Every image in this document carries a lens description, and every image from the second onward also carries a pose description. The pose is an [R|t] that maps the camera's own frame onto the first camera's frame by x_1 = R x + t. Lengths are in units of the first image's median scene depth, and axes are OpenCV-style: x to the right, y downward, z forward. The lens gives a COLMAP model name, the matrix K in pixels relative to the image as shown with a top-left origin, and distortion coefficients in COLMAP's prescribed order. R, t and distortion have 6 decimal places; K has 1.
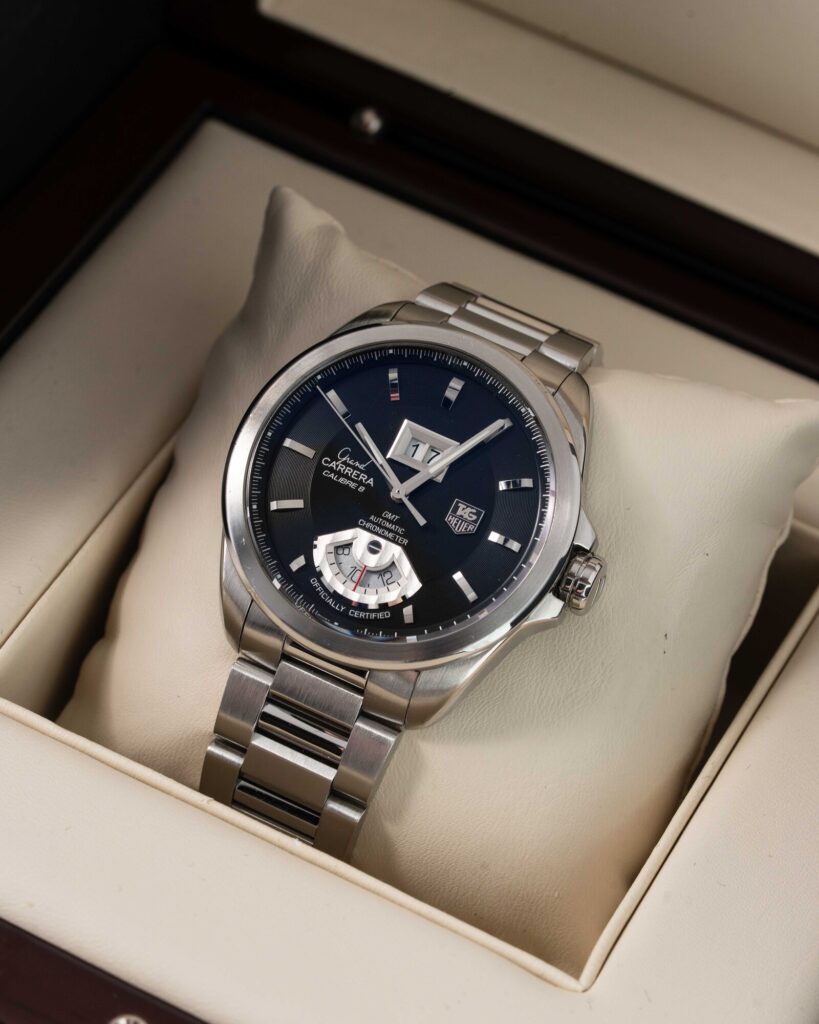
lens RADIAL K [[5334.7, 0, 409.1], [0, 5334.7, 512.2], [0, 0, 1]] dist [-0.052266, 0.000000]
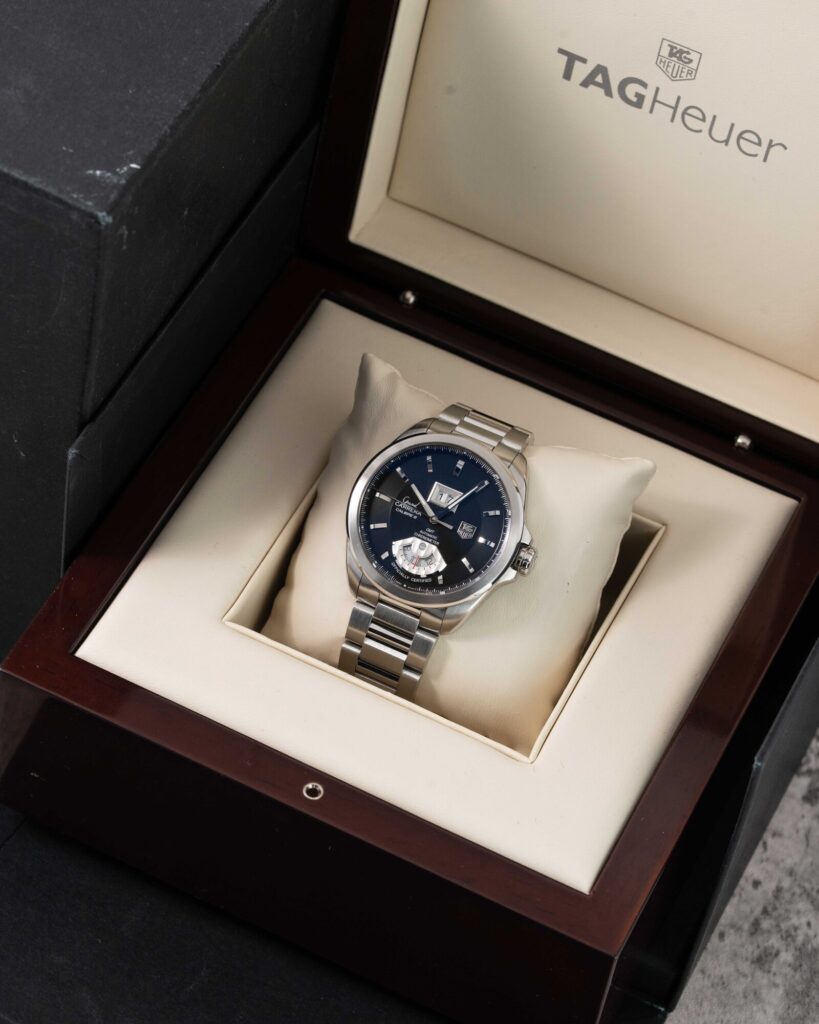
lens RADIAL K [[5334.7, 0, 410.4], [0, 5334.7, 511.6], [0, 0, 1]] dist [-0.052266, 0.000000]
pose [[0.999547, -0.030079, 0.000313, -0.011192], [0.029989, 0.997279, 0.067340, -0.140680], [-0.002338, -0.067300, 0.997730, -1.002762]]
